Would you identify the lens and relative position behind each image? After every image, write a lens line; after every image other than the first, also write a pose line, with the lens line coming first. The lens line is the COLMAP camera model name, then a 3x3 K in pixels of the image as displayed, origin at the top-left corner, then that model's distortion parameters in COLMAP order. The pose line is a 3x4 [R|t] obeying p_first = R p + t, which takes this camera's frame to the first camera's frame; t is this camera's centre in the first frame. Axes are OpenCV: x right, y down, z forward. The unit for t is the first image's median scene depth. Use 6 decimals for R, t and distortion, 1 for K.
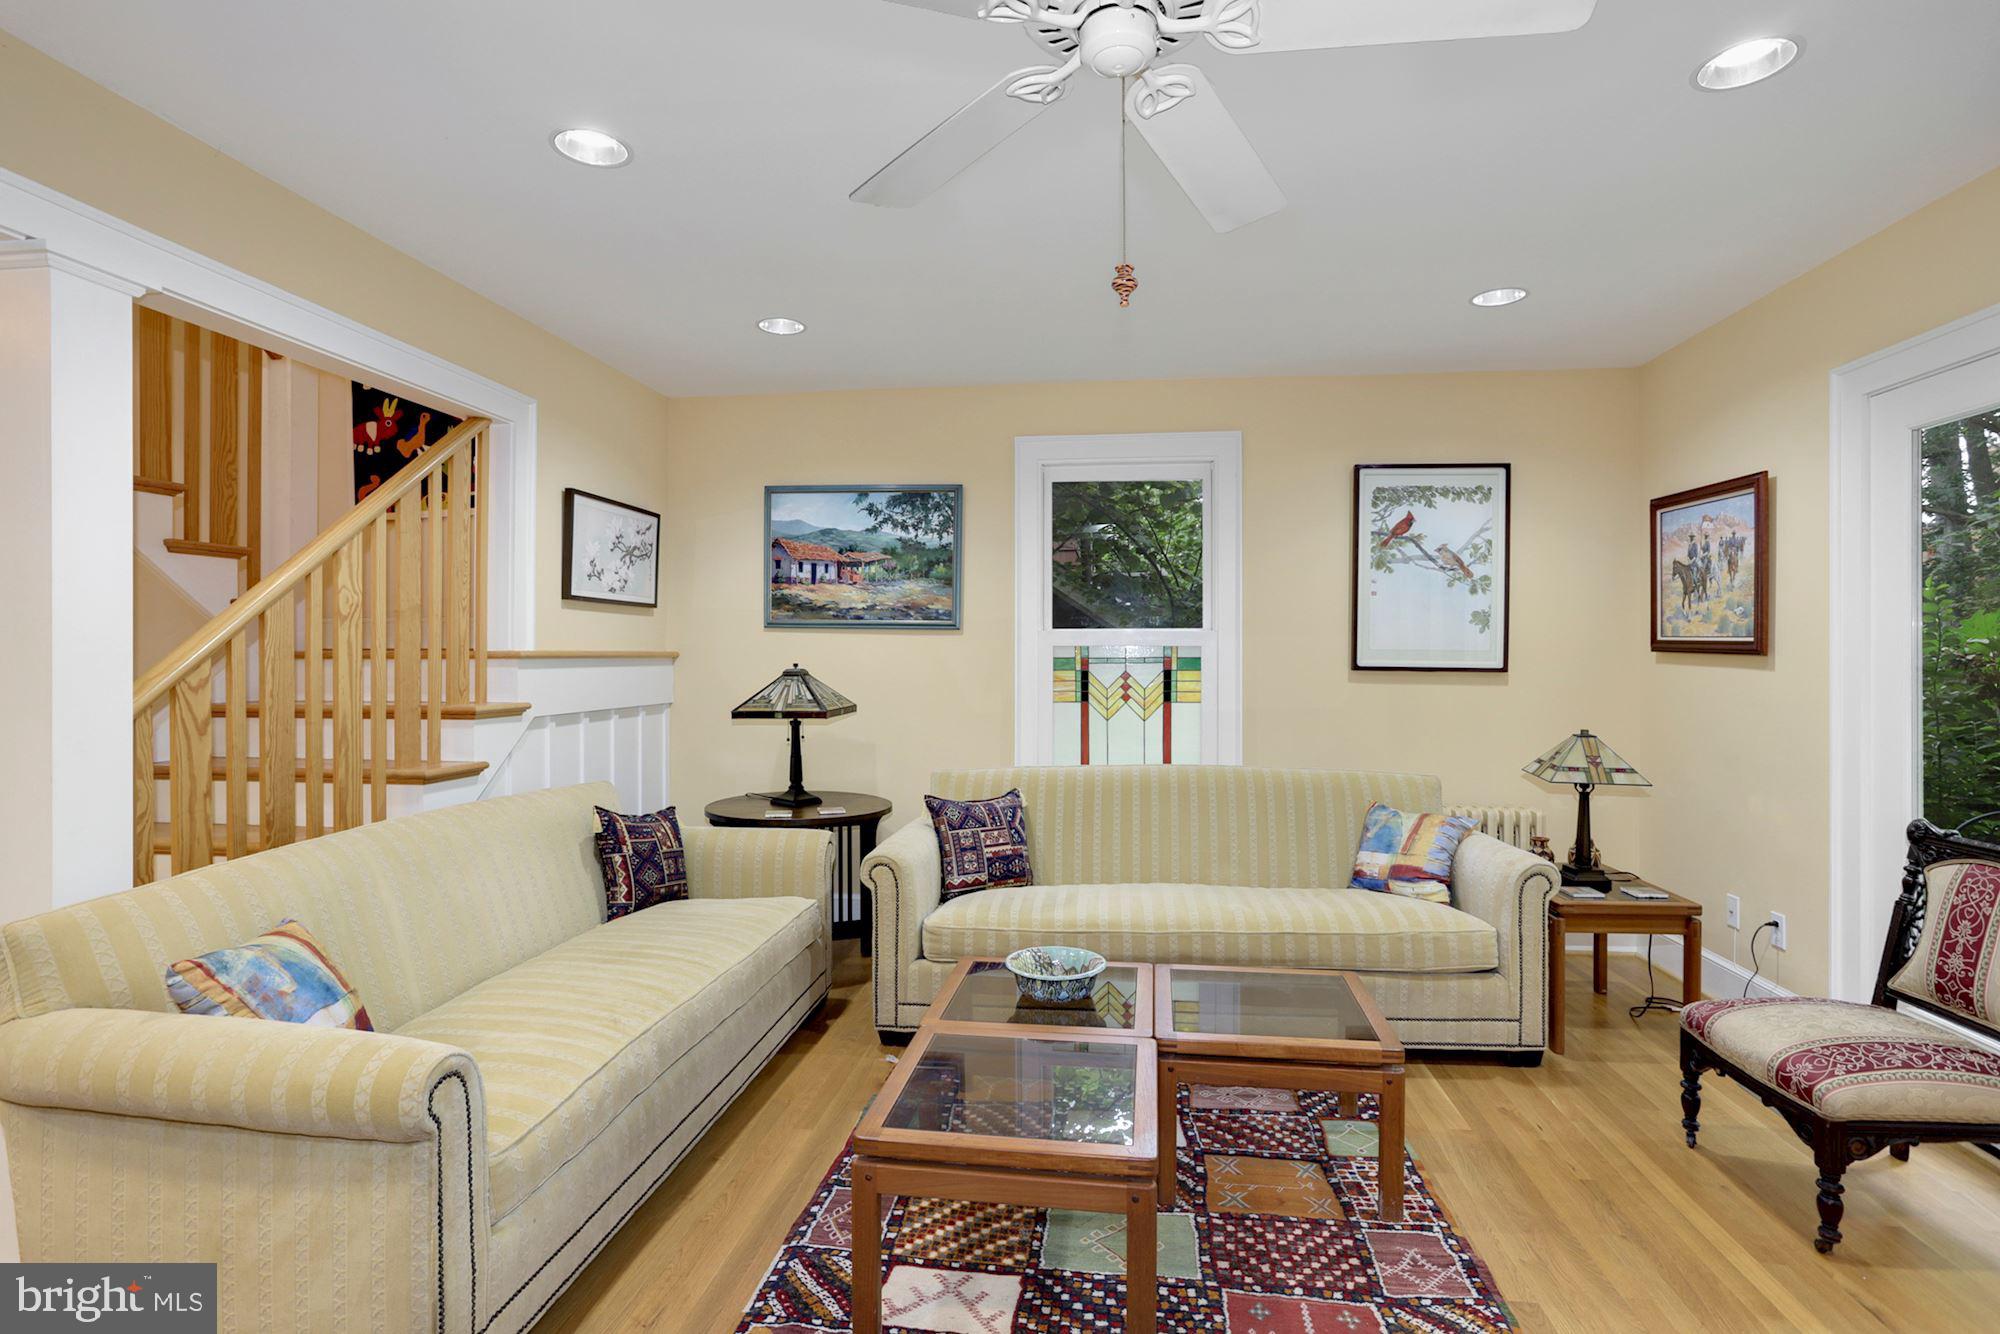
lens RADIAL K [[990.1, 0, 1000.8], [0, 990.1, 655.8], [0, 0, 1]] dist [-0.038155, 0.018764]
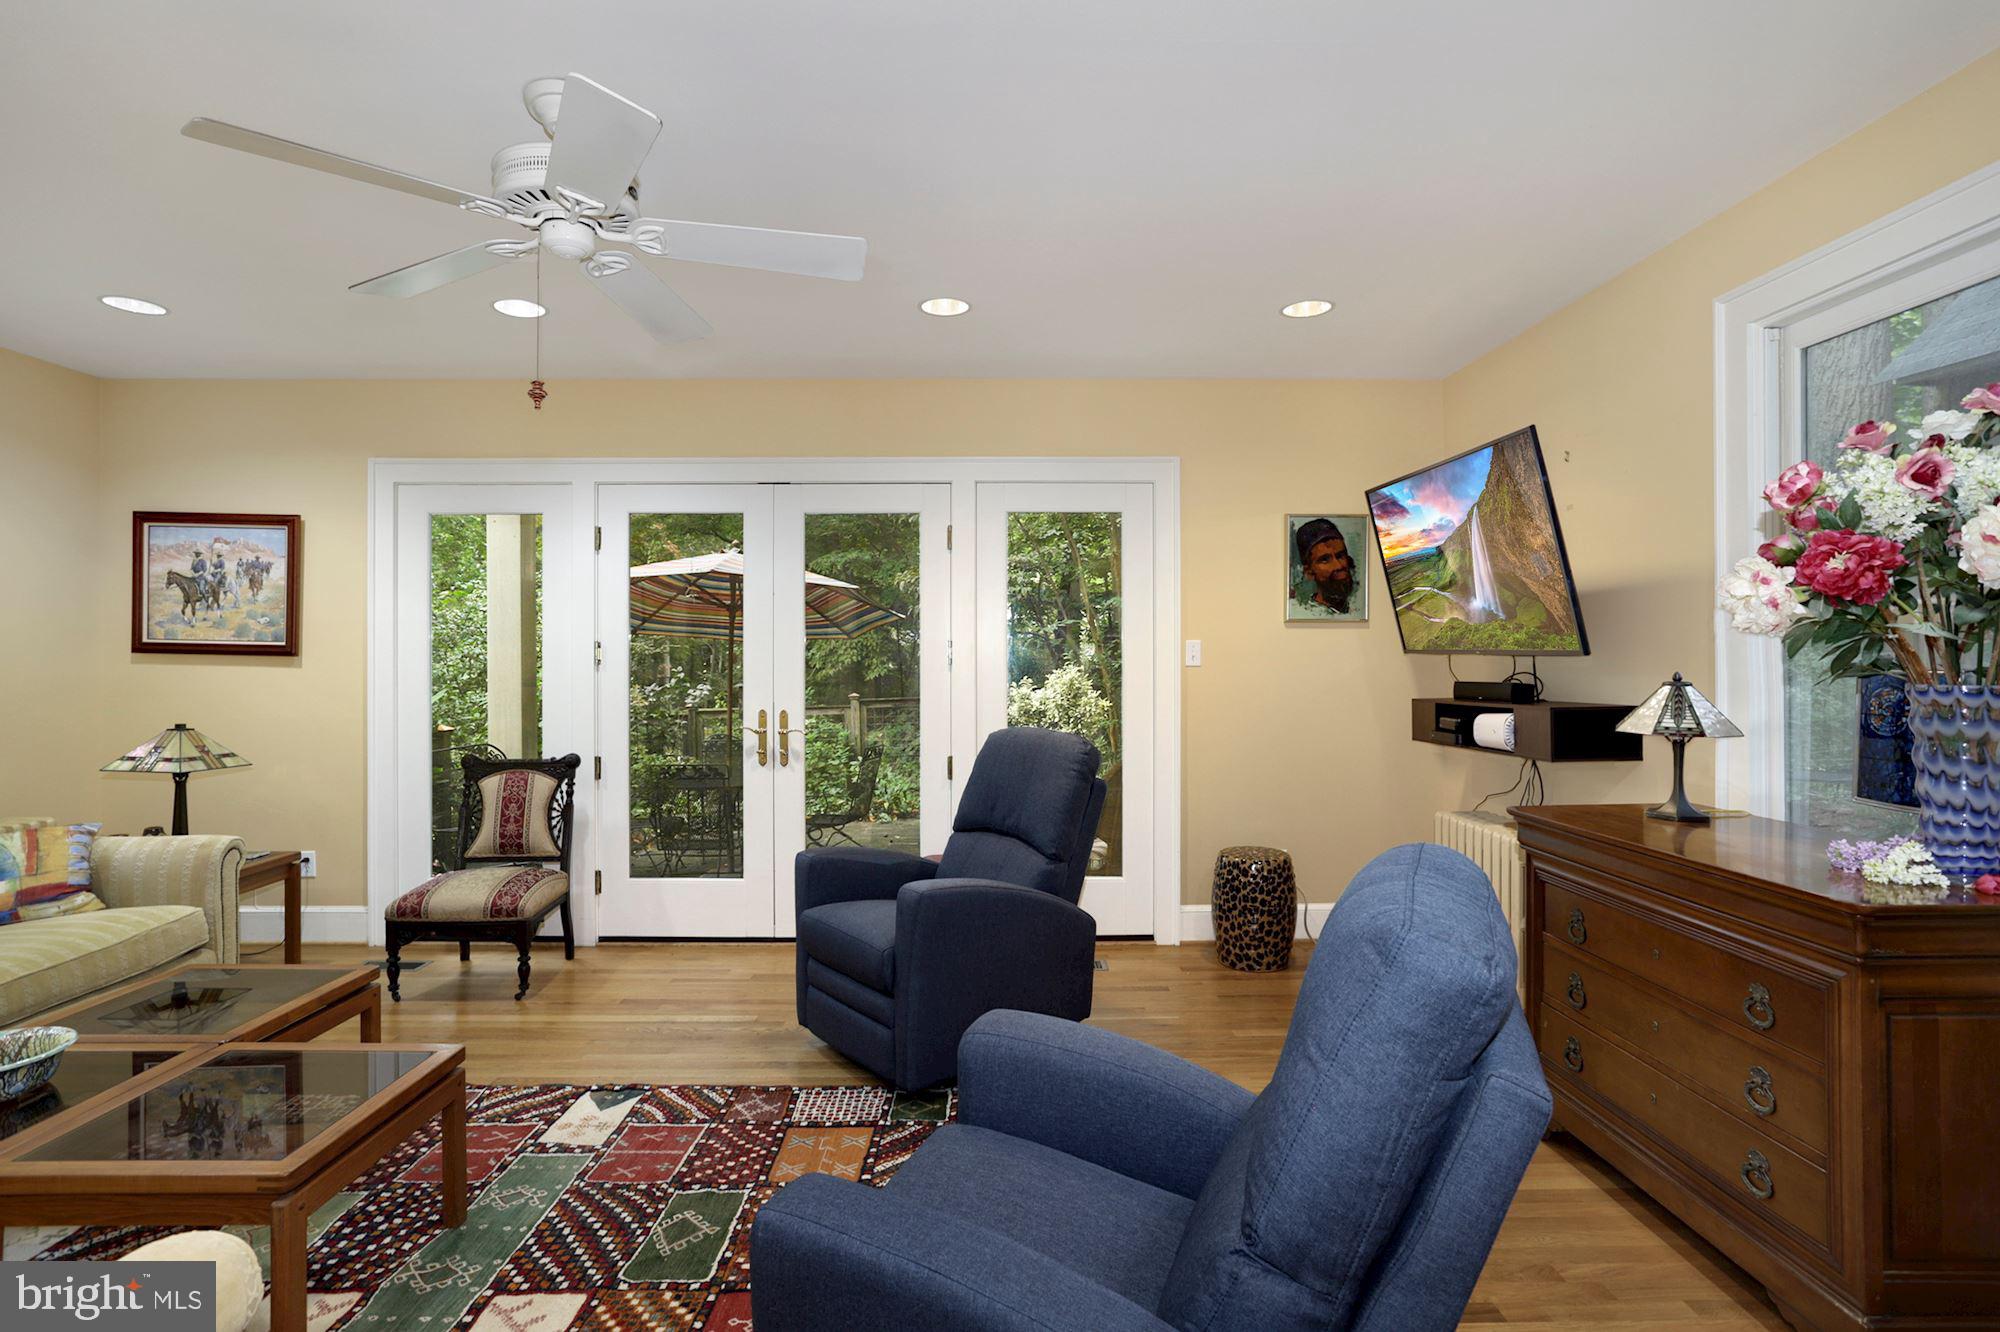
lens RADIAL K [[990.1, 0, 1001.0], [0, 990.1, 664.1], [0, 0, 1]] dist [-0.038155, 0.018764]
pose [[-0.150294, -0.006730, 0.988619, -0.621645], [0.003020, 0.999969, 0.007266, 0.003622], [-0.988637, 0.004078, -0.150269, 0.255430]]
